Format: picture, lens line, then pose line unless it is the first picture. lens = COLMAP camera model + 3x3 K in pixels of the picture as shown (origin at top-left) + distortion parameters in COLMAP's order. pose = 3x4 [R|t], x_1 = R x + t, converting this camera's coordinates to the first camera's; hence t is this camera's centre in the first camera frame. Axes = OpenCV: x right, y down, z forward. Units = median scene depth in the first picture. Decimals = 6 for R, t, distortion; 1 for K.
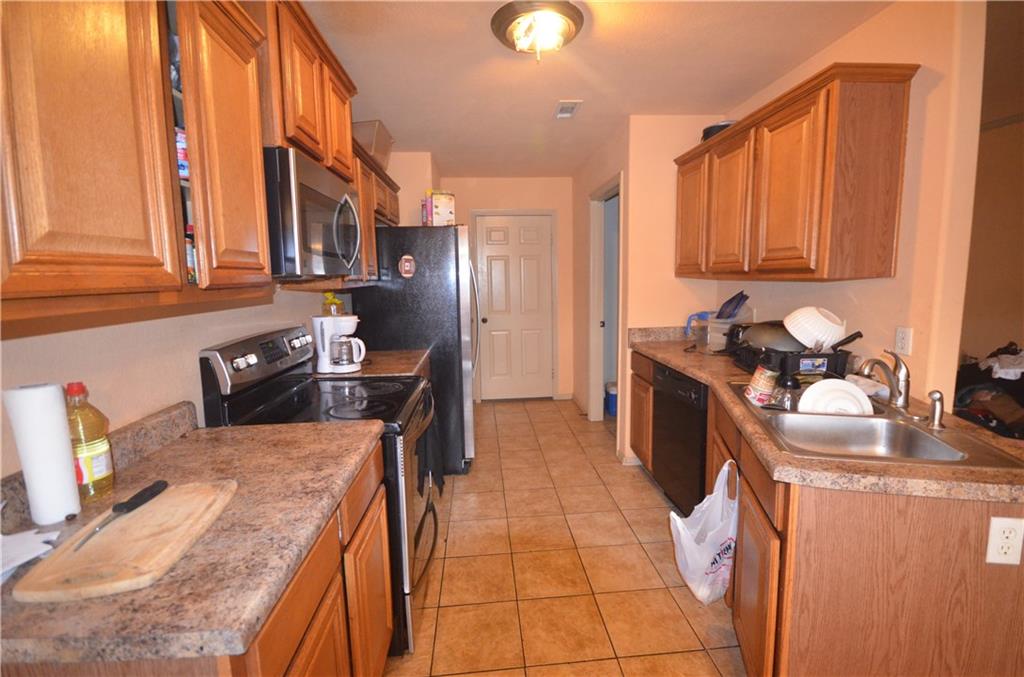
lens RADIAL K [[447.6, 0, 517.7], [0, 447.6, 334.0], [0, 0, 1]] dist [0.010239, -0.012691]
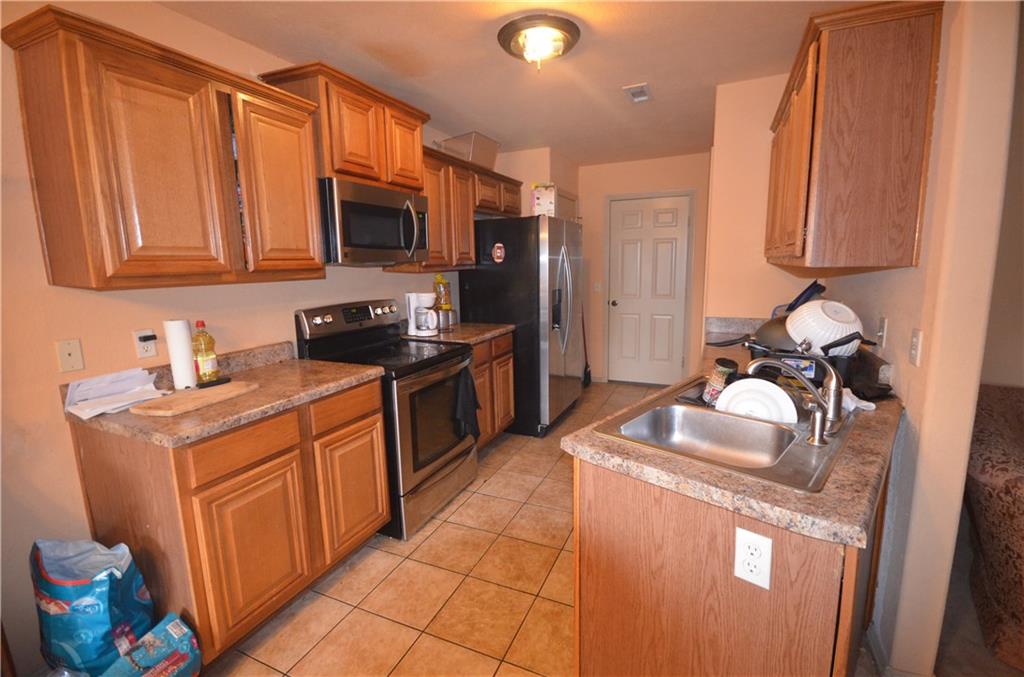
lens RADIAL K [[447.6, 0, 517.7], [0, 447.6, 334.0], [0, 0, 1]] dist [0.010239, -0.012691]
pose [[0.877781, 0.077095, -0.472818, 0.739236], [-0.057998, 0.996808, 0.054861, -0.012855], [0.475538, -0.020733, 0.879451, -0.029697]]
